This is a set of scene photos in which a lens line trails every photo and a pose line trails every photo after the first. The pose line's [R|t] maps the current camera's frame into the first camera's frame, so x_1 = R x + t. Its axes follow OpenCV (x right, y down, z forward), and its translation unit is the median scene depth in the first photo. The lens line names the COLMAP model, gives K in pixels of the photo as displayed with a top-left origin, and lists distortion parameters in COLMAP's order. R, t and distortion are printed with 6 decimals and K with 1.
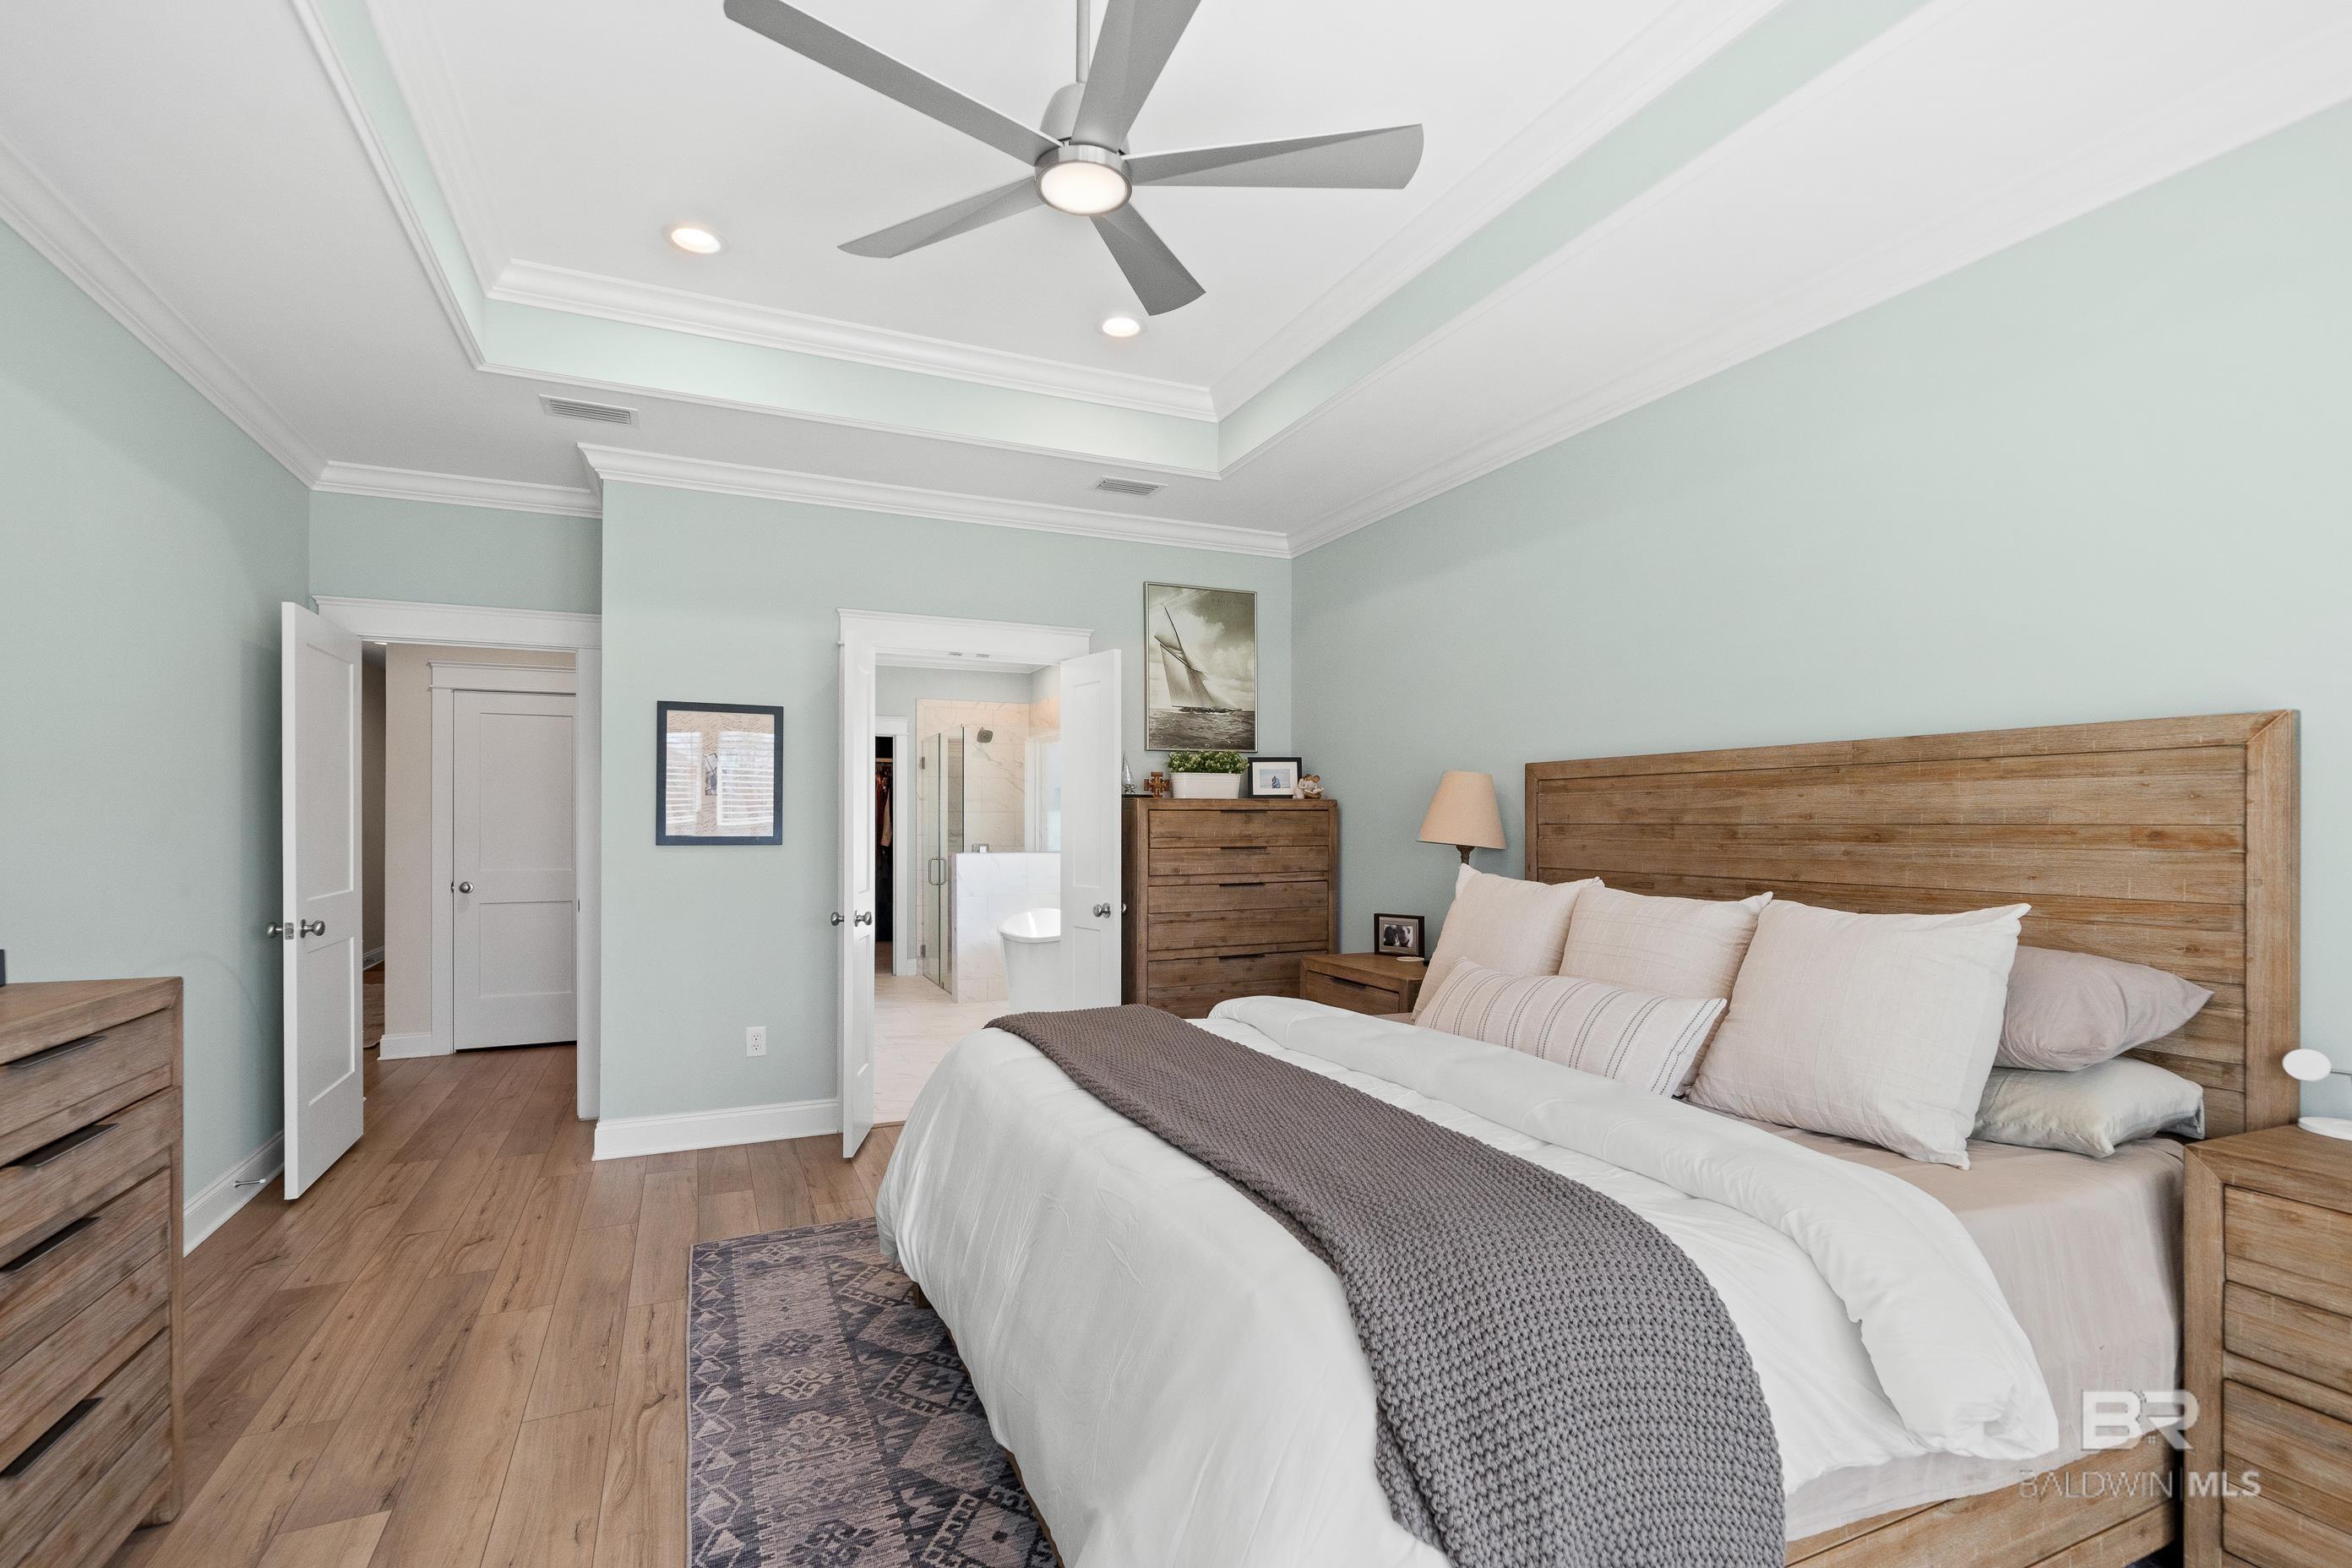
lens RADIAL K [[1057.4, 0, 1152.1], [0, 1057.4, 825.6], [0, 0, 1]] dist [0.001477, 0.000102]
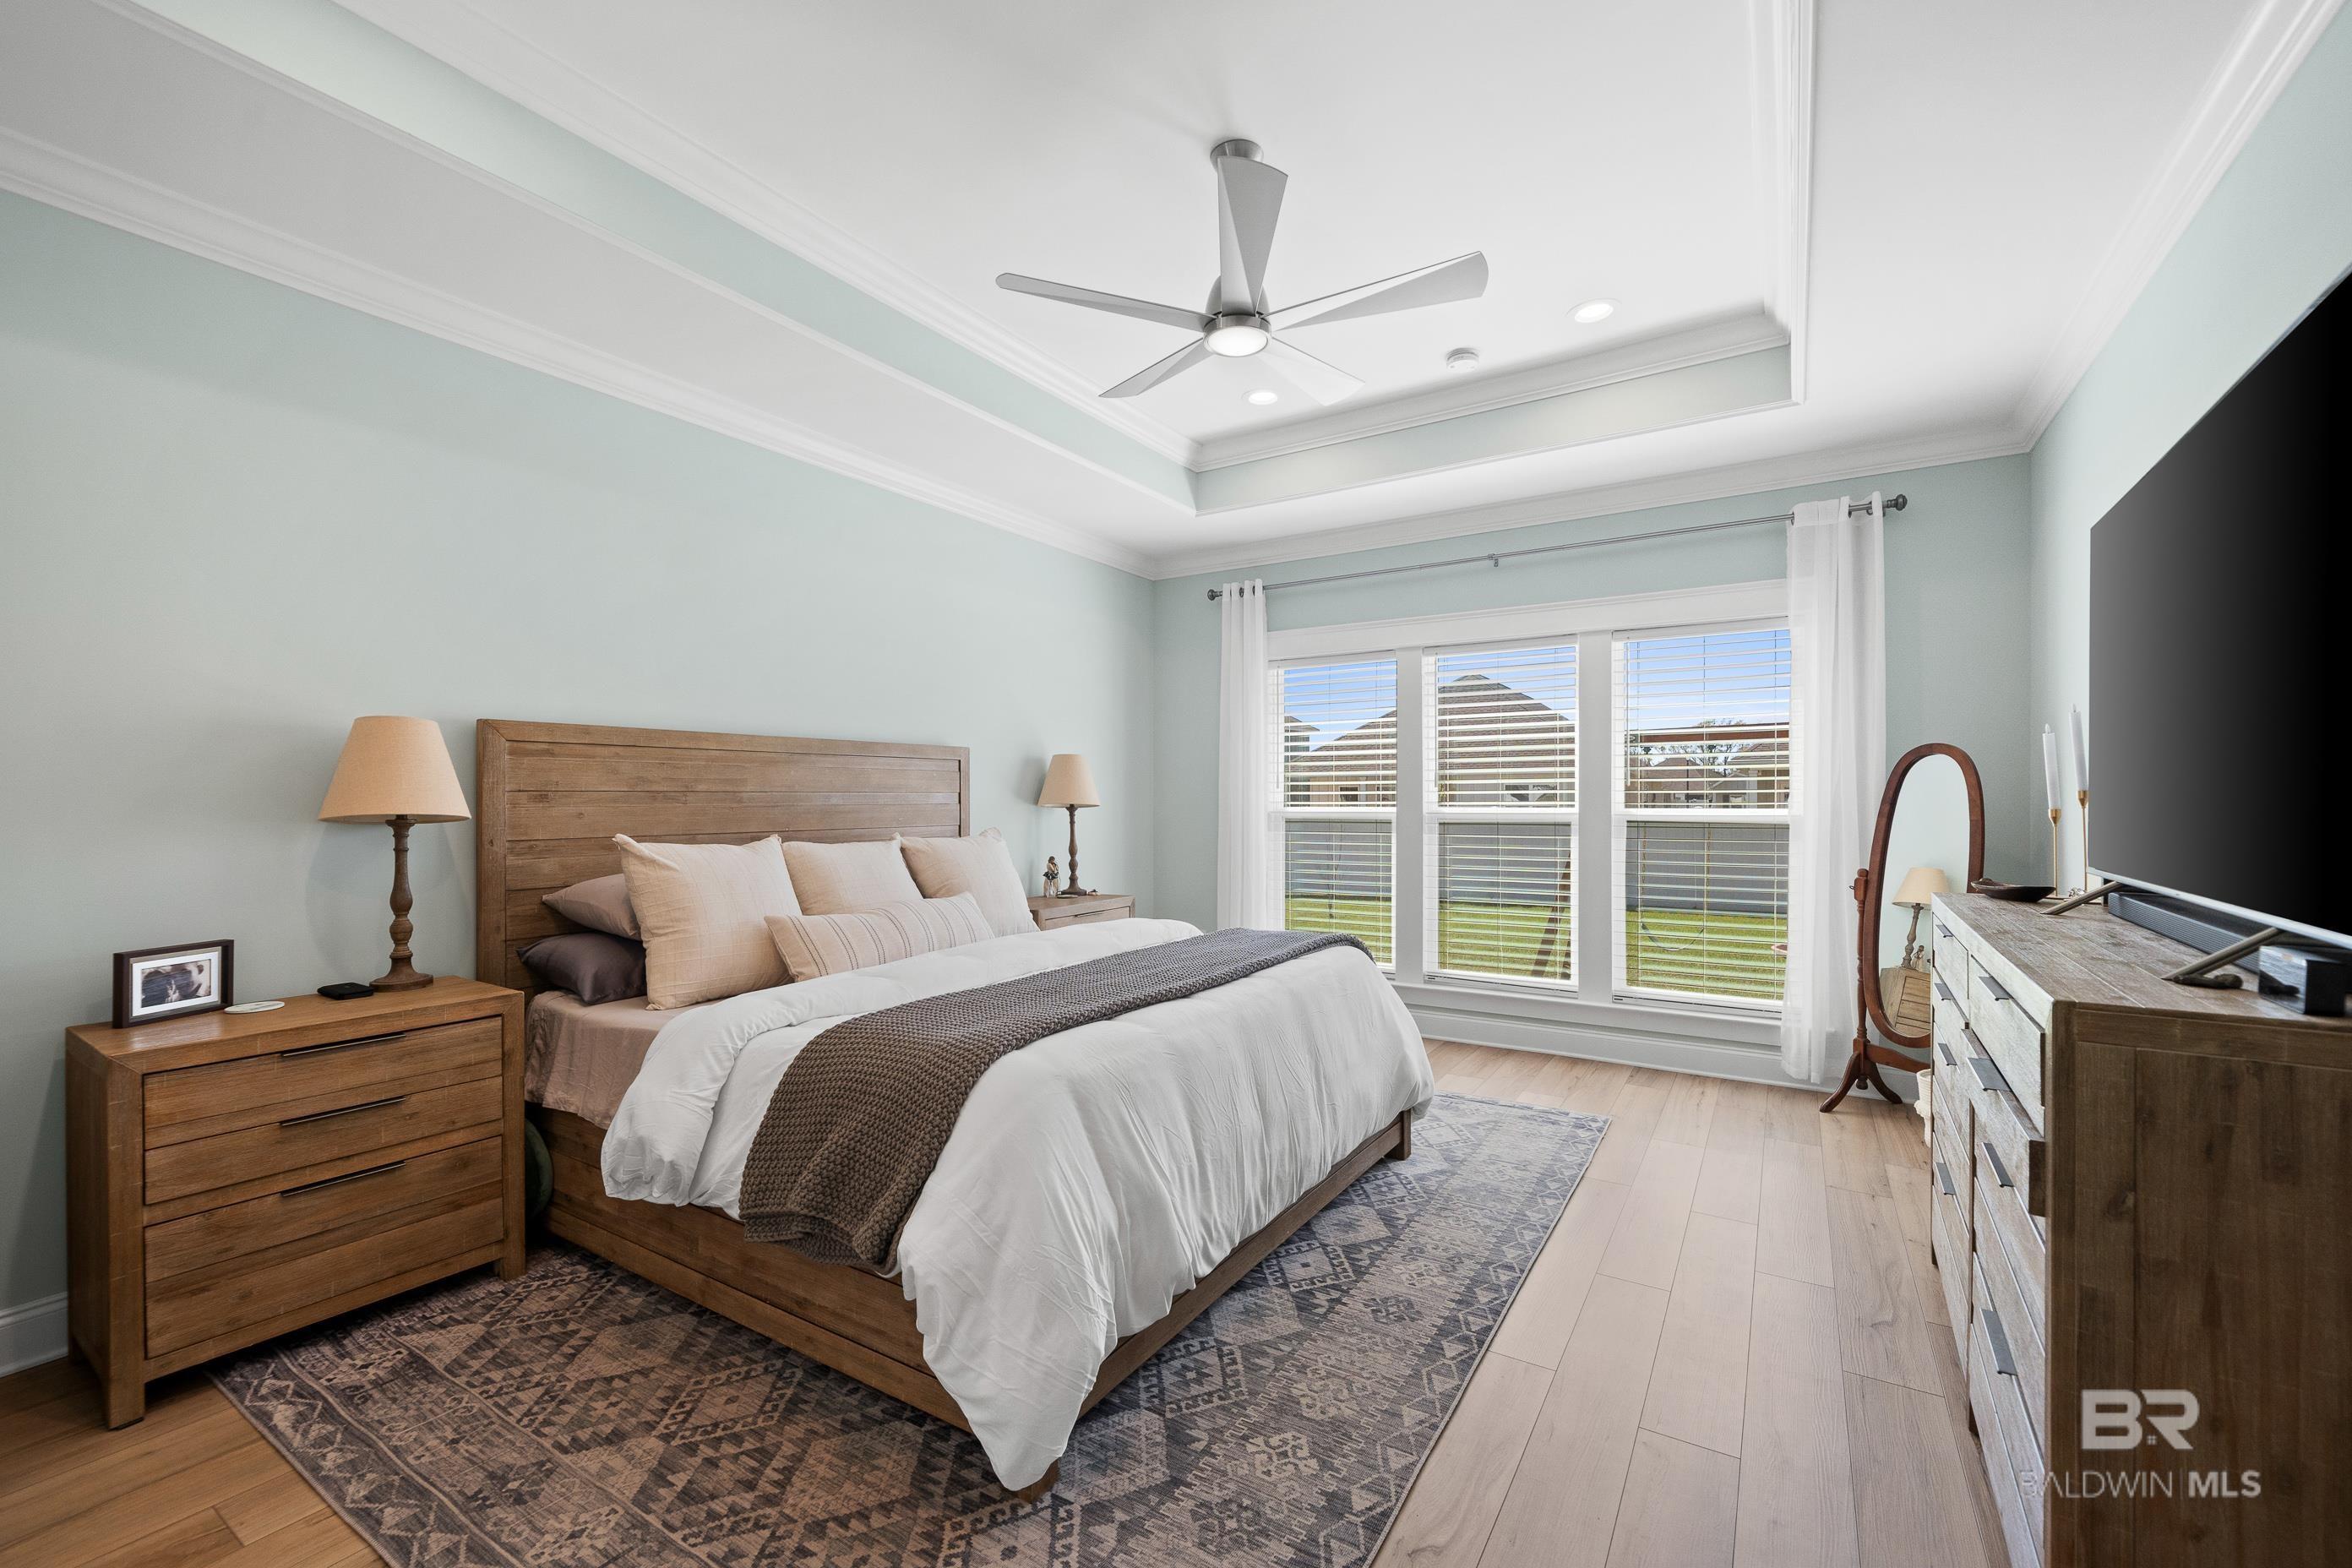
lens RADIAL K [[954.6, 0, 1197.6], [0, 954.6, 800.0], [0, 0, 1]] dist [0.002906, -0.000364]
pose [[-0.567253, -0.000102, 0.823544, -0.838370], [0.003860, 0.999989, 0.002782, 0.008539], [-0.823534, 0.004757, -0.567246, 1.355651]]
